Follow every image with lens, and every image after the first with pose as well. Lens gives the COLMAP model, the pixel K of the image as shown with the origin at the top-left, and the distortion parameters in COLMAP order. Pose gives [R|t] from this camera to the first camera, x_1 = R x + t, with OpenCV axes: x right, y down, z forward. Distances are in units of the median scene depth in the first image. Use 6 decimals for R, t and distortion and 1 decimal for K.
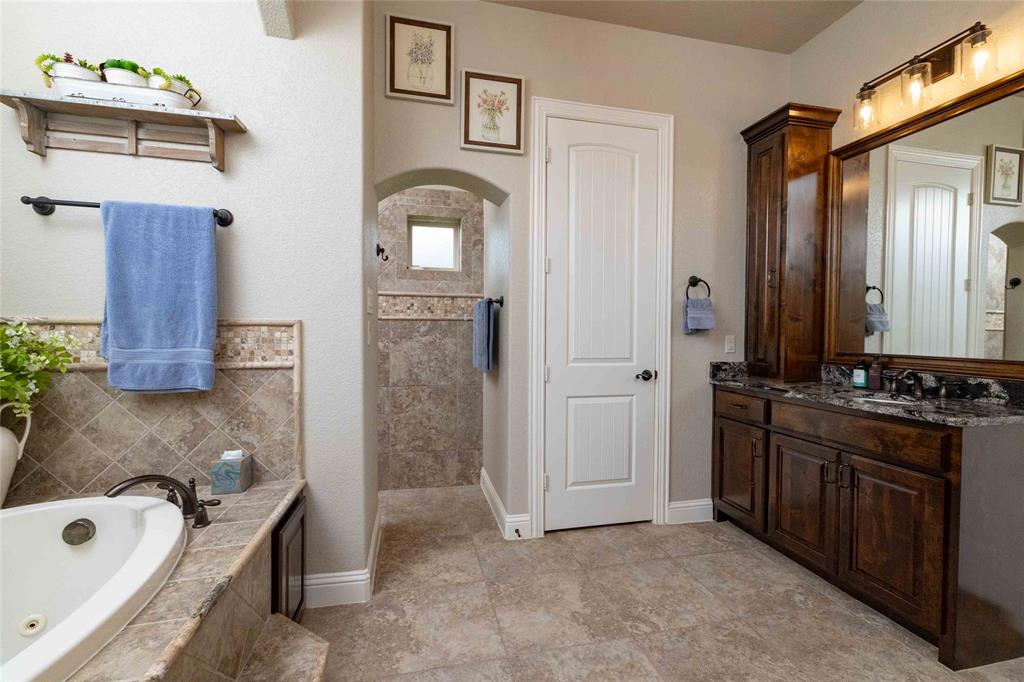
lens RADIAL K [[442.9, 0, 510.8], [0, 442.9, 339.9], [0, 0, 1]] dist [0.002244, 0.000119]
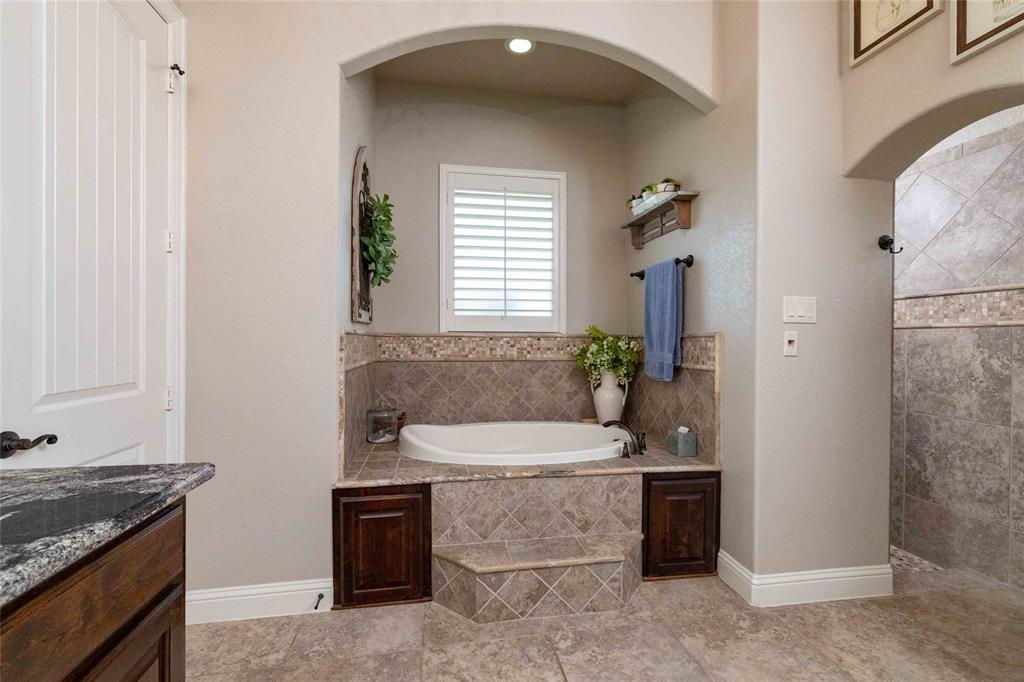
lens RADIAL K [[442.9, 0, 509.8], [0, 442.9, 340.4], [0, 0, 1]] dist [0.002244, 0.000119]
pose [[-0.064105, -0.006263, -0.997924, 0.762864], [-0.026455, 0.999640, -0.004575, -0.002138], [0.997592, 0.026107, -0.064247, 0.510494]]
